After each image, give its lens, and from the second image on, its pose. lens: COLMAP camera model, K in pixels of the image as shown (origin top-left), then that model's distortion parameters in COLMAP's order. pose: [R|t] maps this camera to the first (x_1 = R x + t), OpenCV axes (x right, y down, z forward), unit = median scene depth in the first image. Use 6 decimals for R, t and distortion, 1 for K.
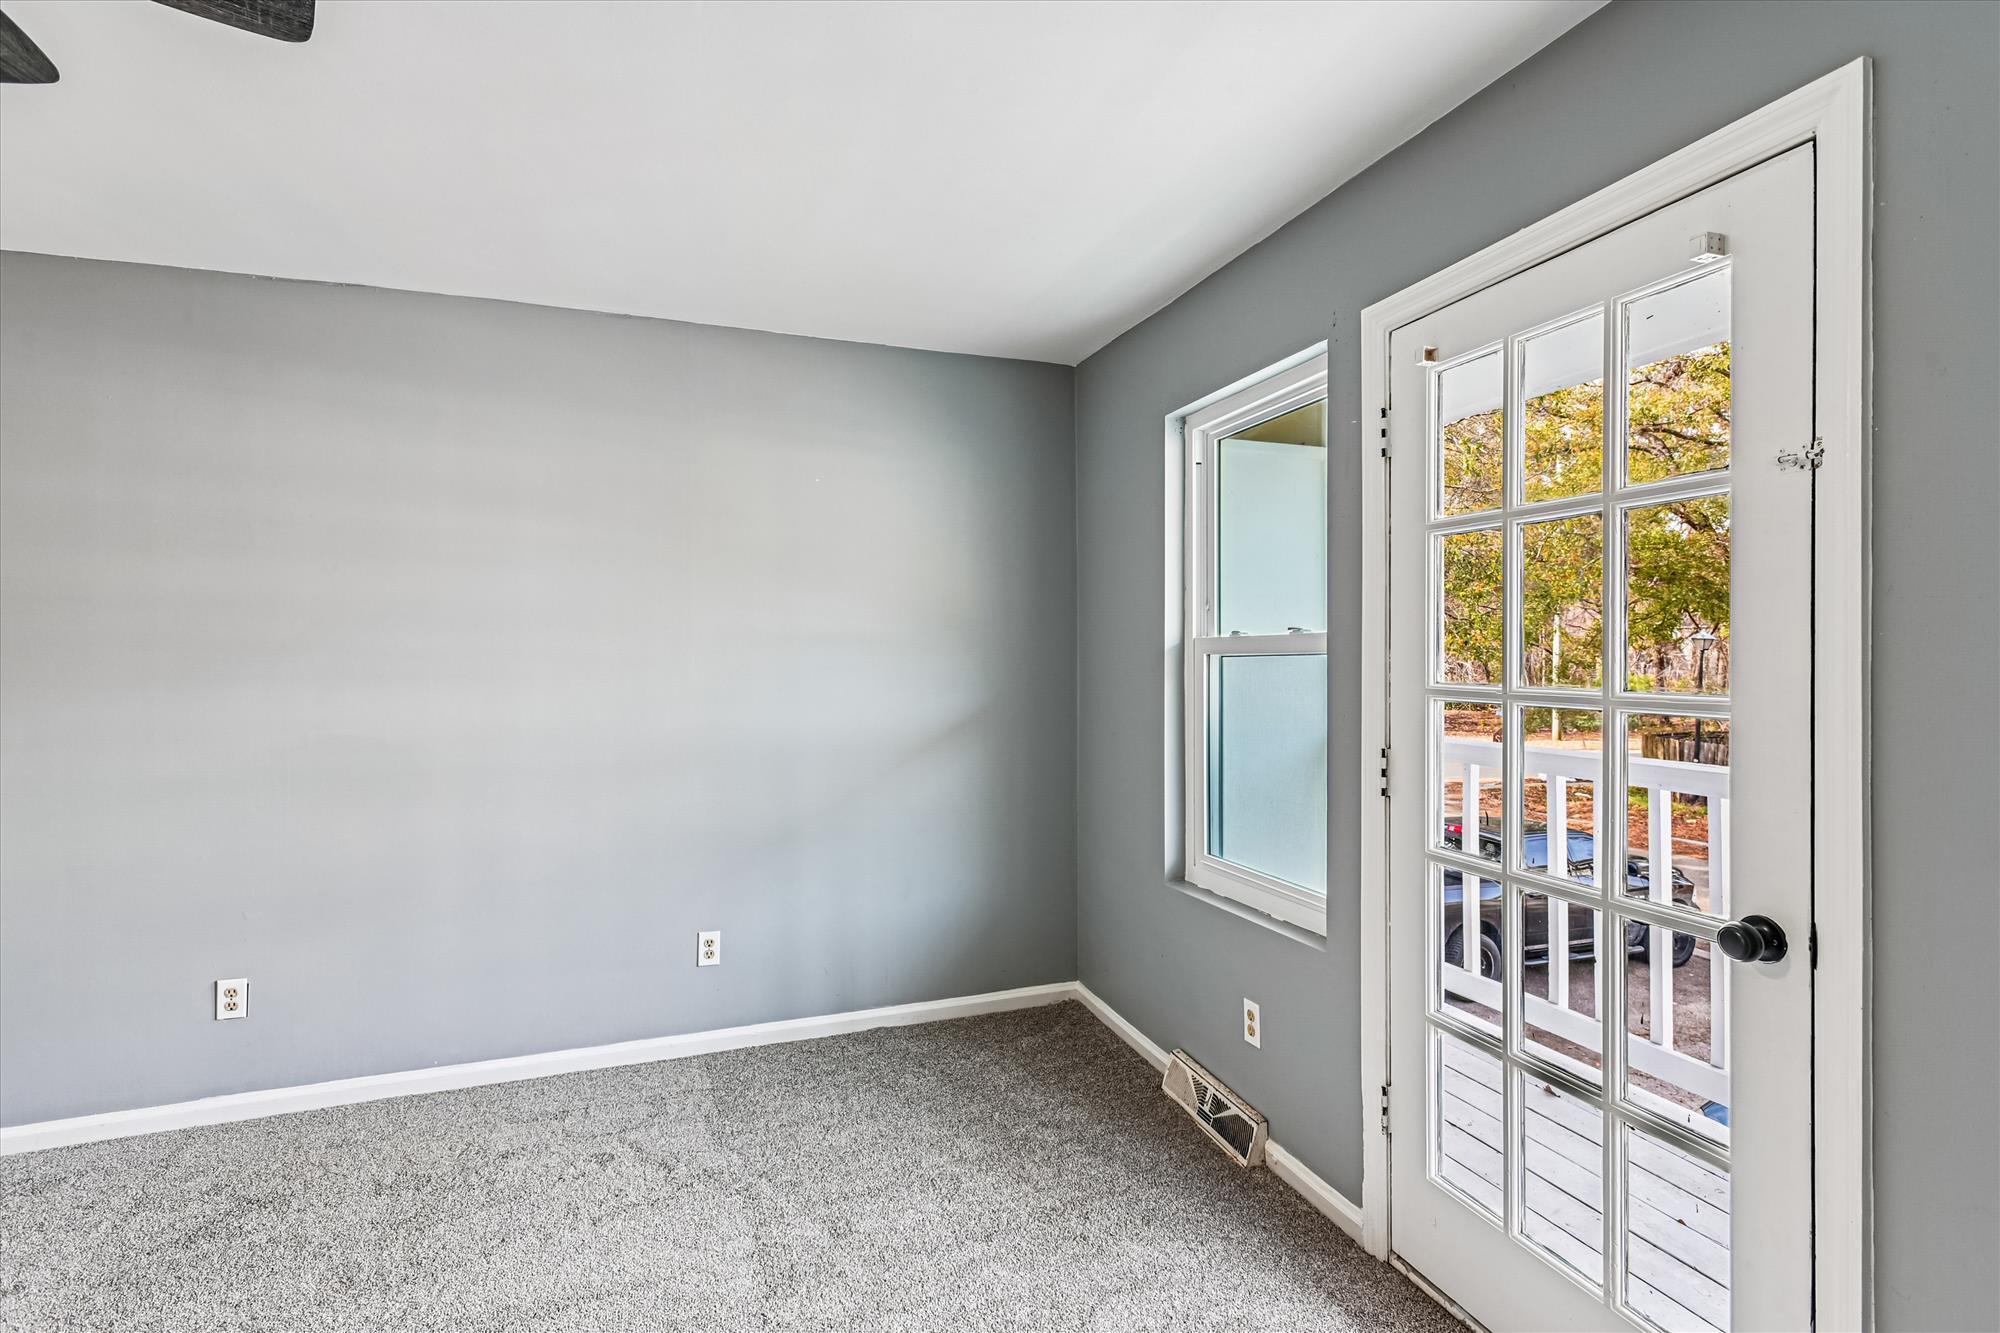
lens RADIAL K [[956.5, 0, 998.8], [0, 956.5, 648.6], [0, 0, 1]] dist [0.001655, -0.000409]
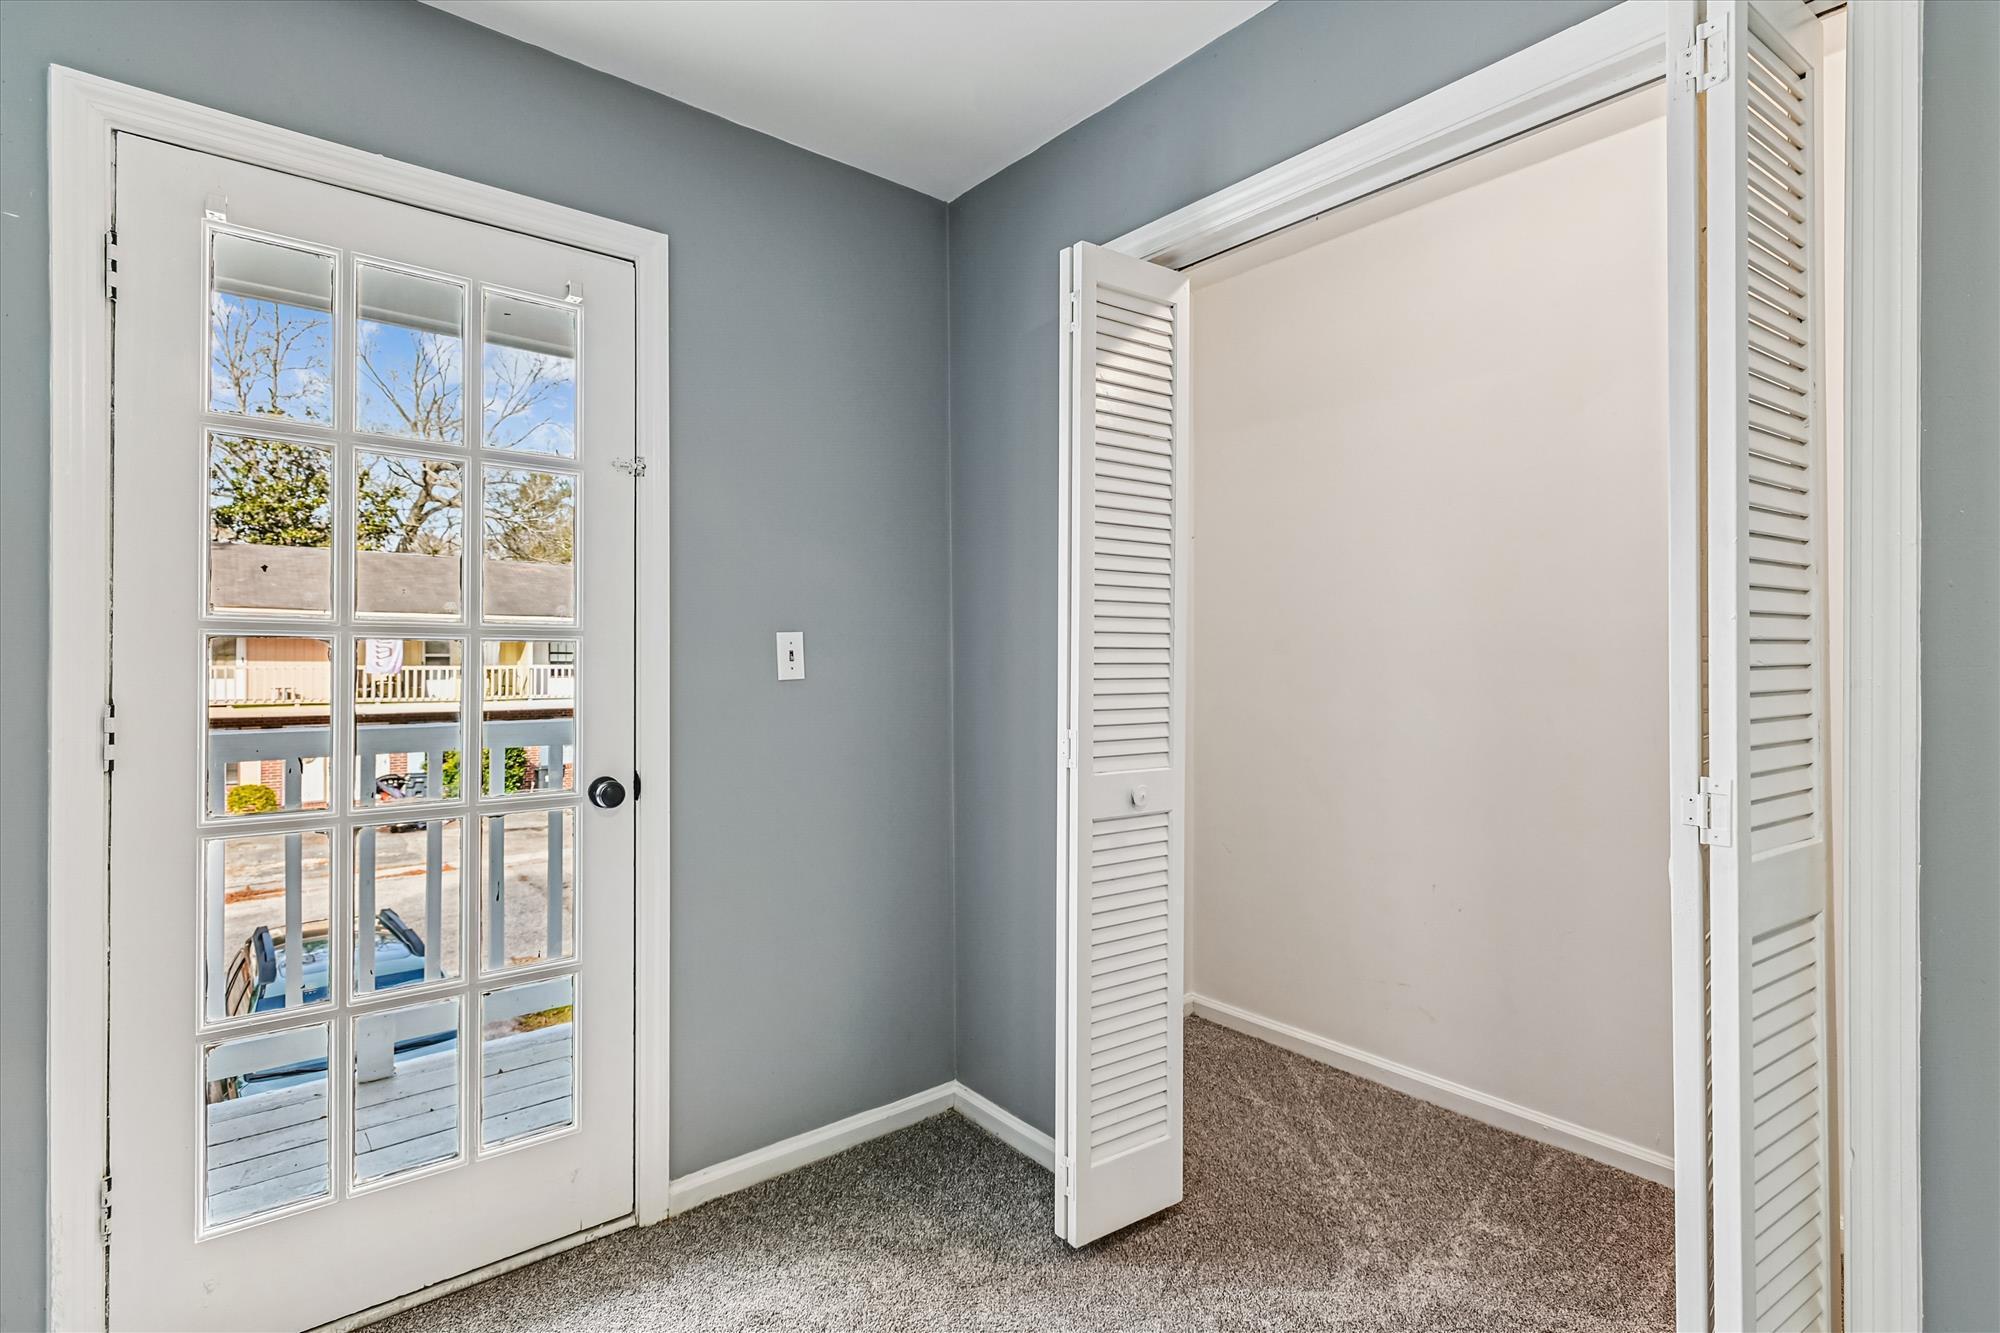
lens RADIAL K [[946.1, 0, 990.0], [0, 946.1, 661.5], [0, 0, 1]] dist [-0.000631, 0.000596]
pose [[-0.337654, 0.005085, 0.941257, -0.398743], [0.000918, 0.999987, -0.005072, 0.060773], [-0.941270, -0.000848, -0.337654, 0.503277]]
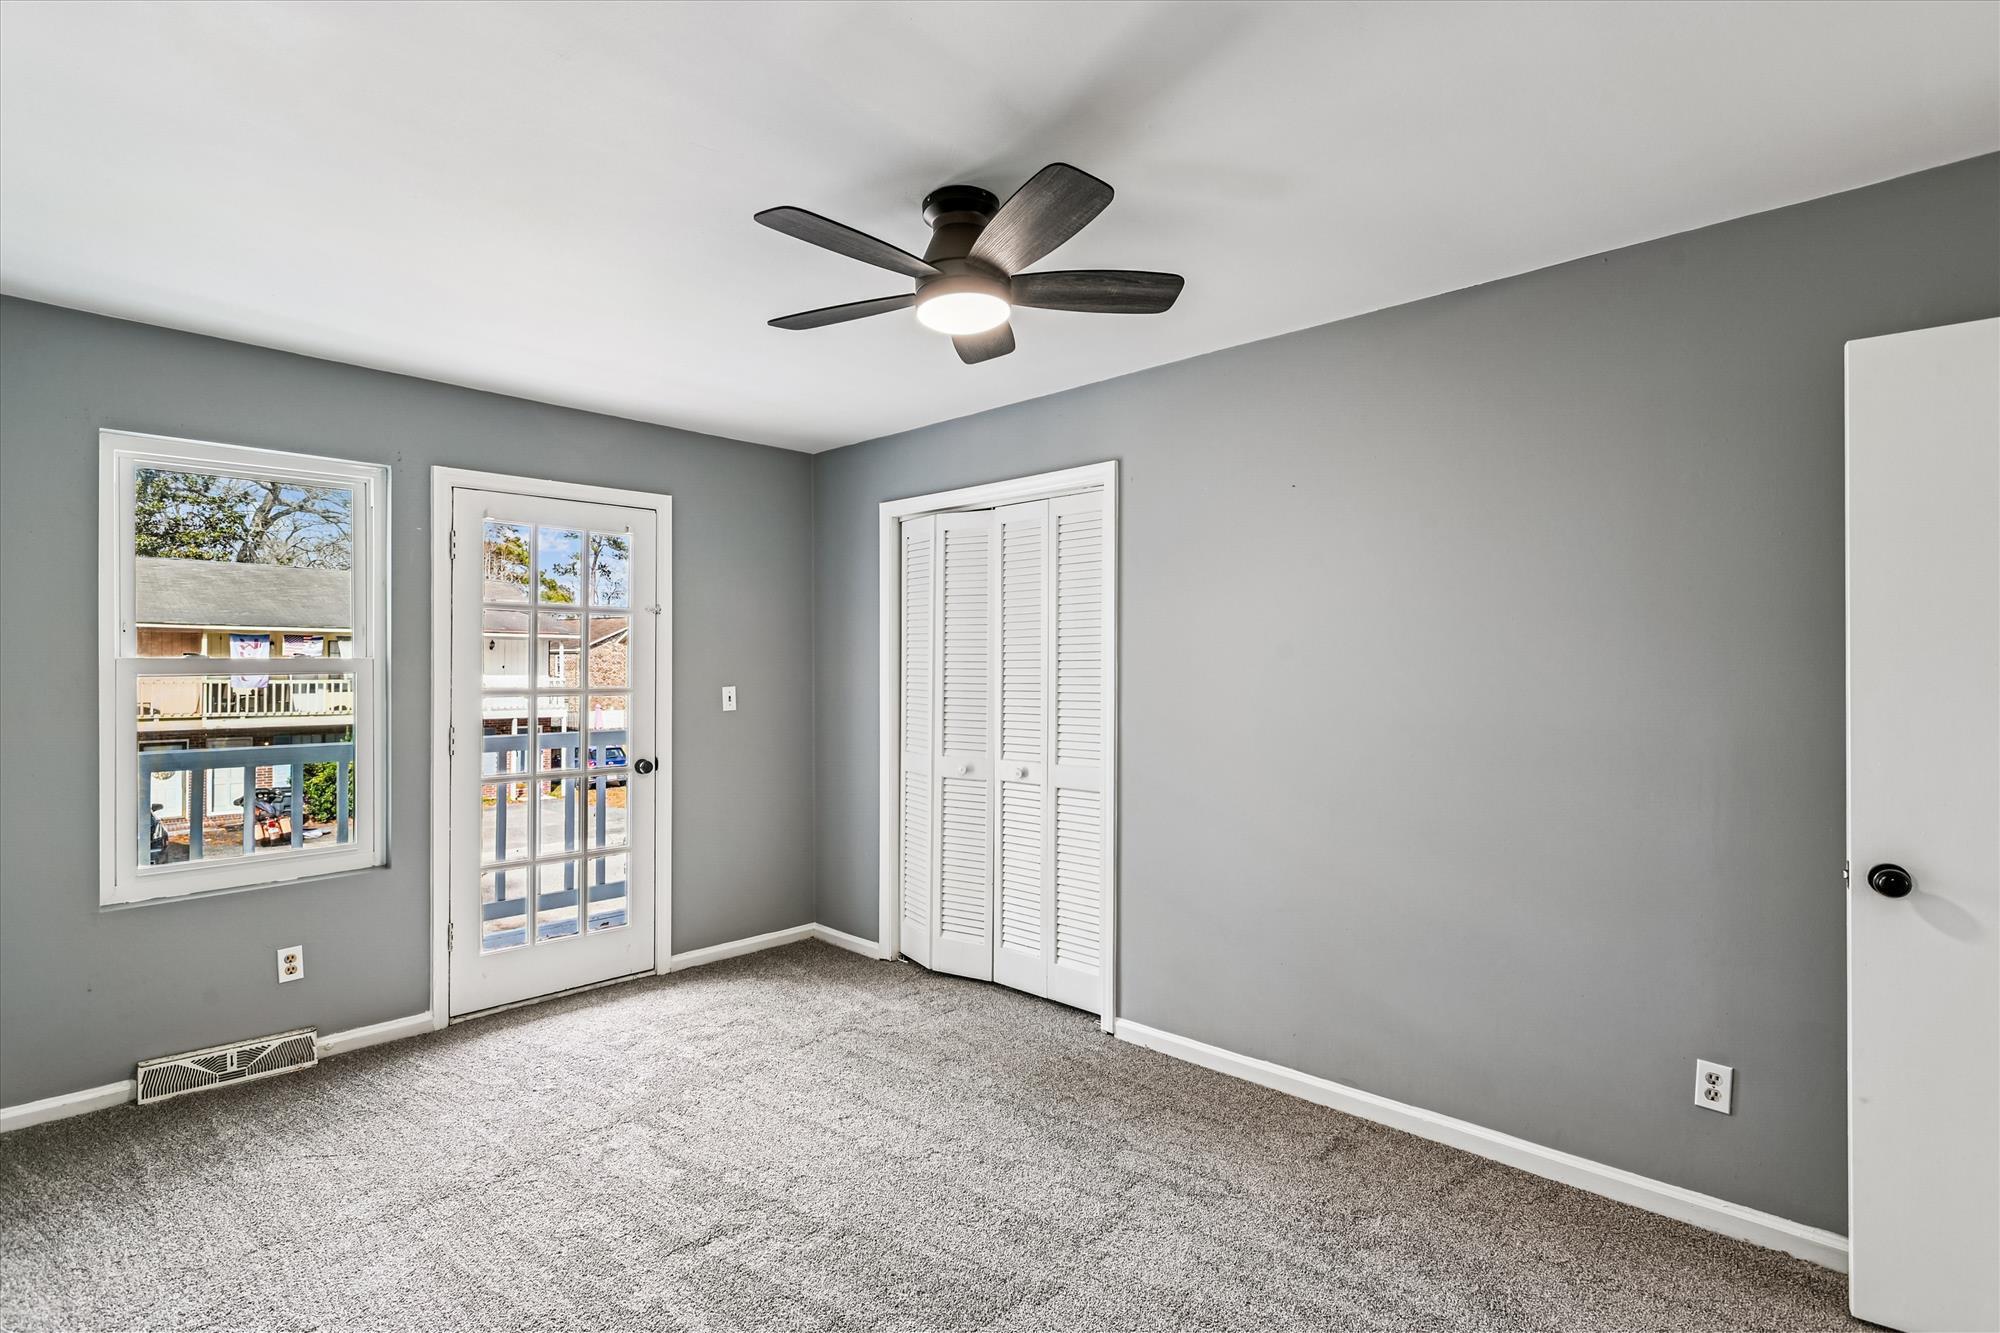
lens RADIAL K [[961.5, 0, 1012.1], [0, 961.5, 663.5], [0, 0, 1]] dist [-0.000120, -0.000630]
pose [[-0.467666, 0.009998, 0.883849, -1.305922], [0.000552, 0.999939, -0.011019, 0.006450], [-0.883905, -0.004666, -0.467643, 0.746111]]
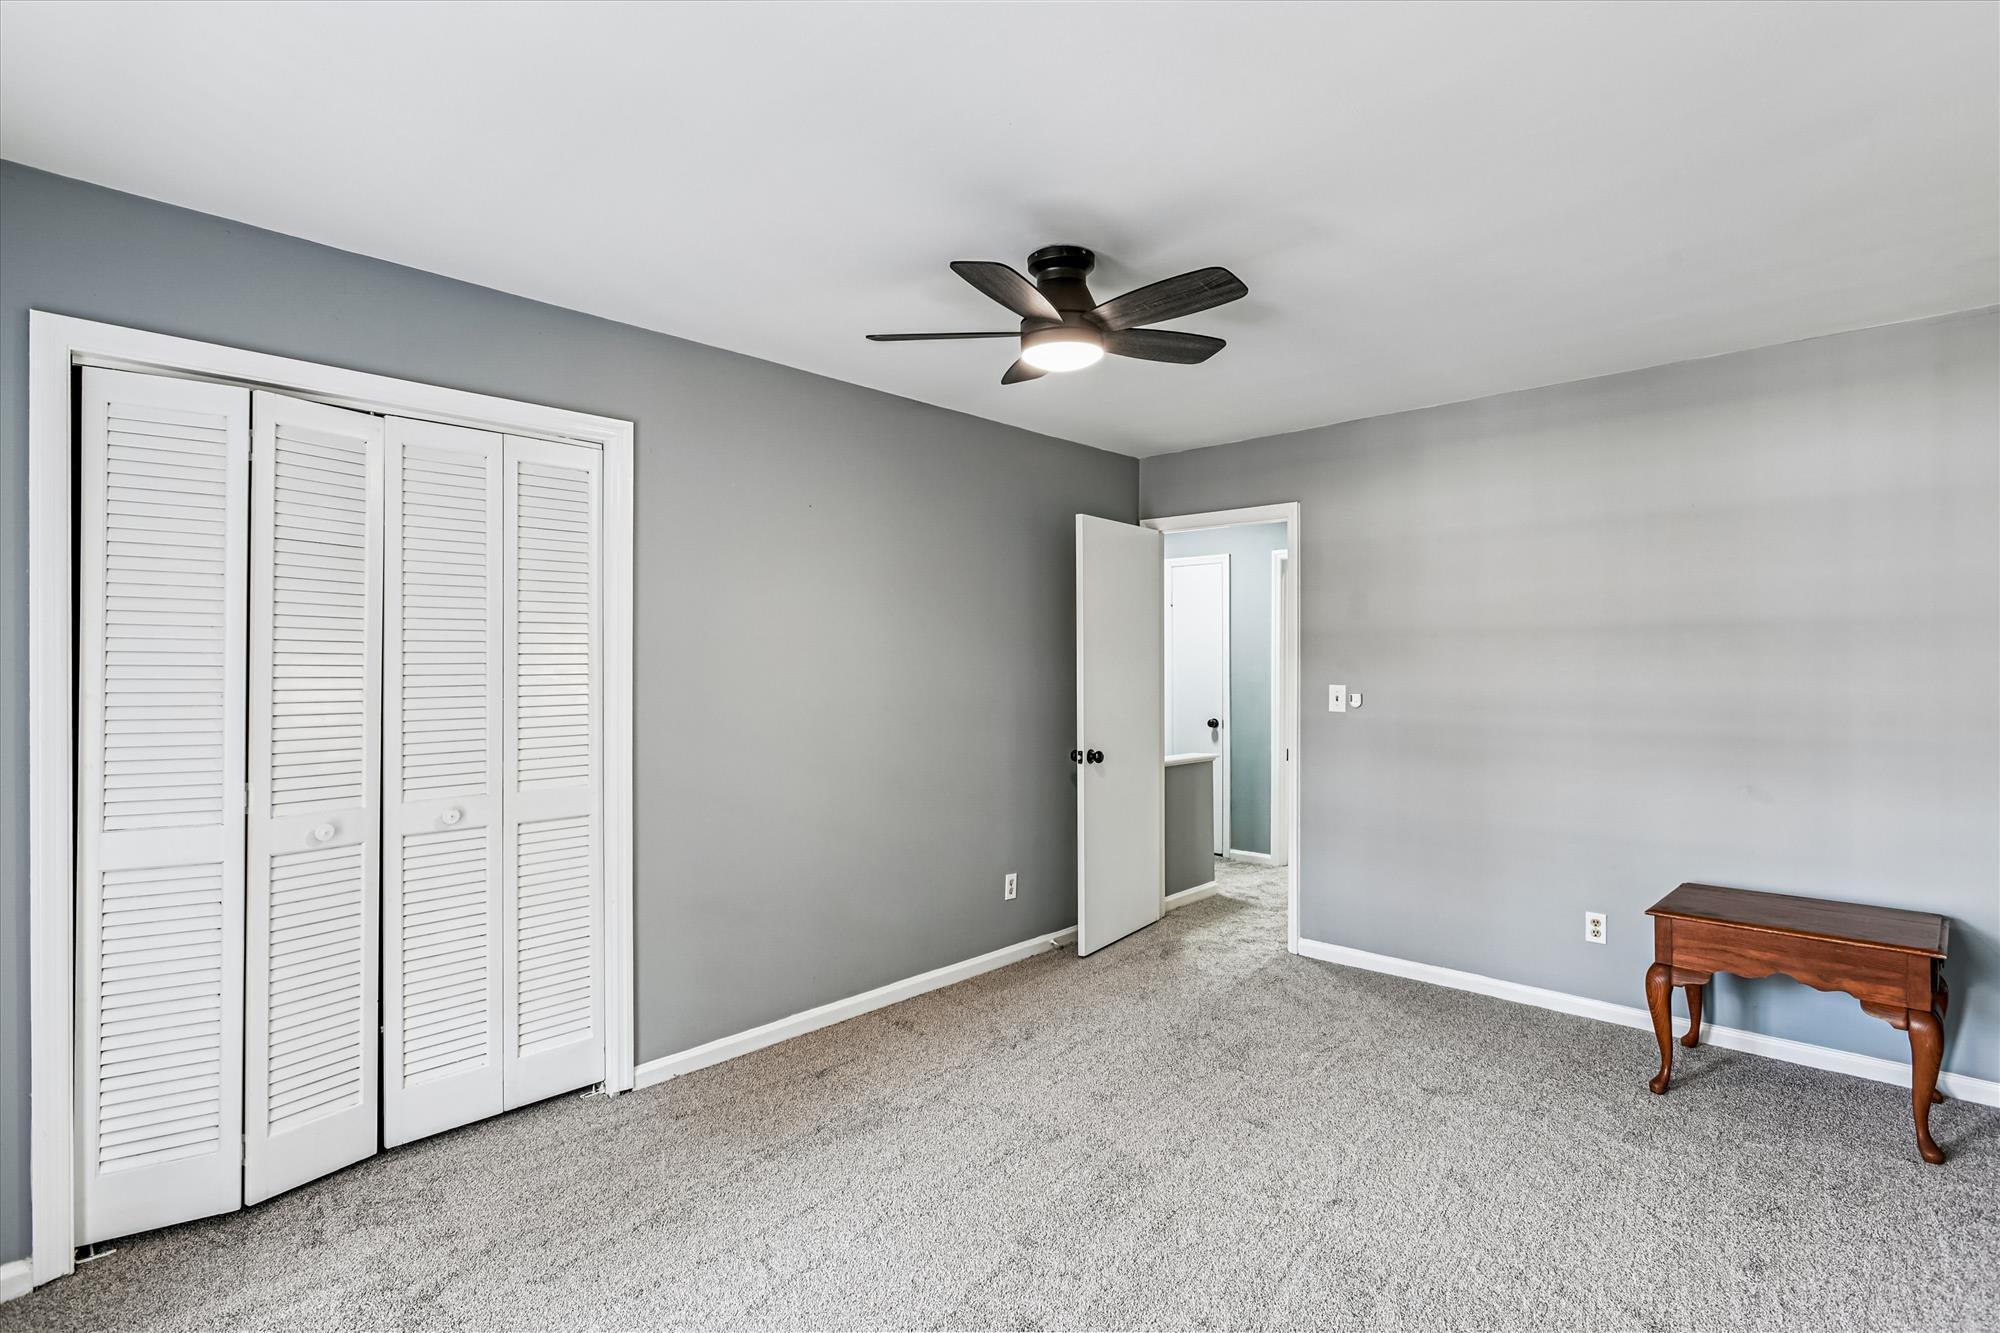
lens RADIAL K [[946.1, 0, 990.0], [0, 946.1, 661.5], [0, 0, 1]] dist [-0.000631, 0.000596]
pose [[-0.891907, 0.004382, -0.452197, -0.007806], [0.005521, 0.999984, -0.001199, -0.000361], [0.452185, -0.003566, -0.891917, 1.217444]]
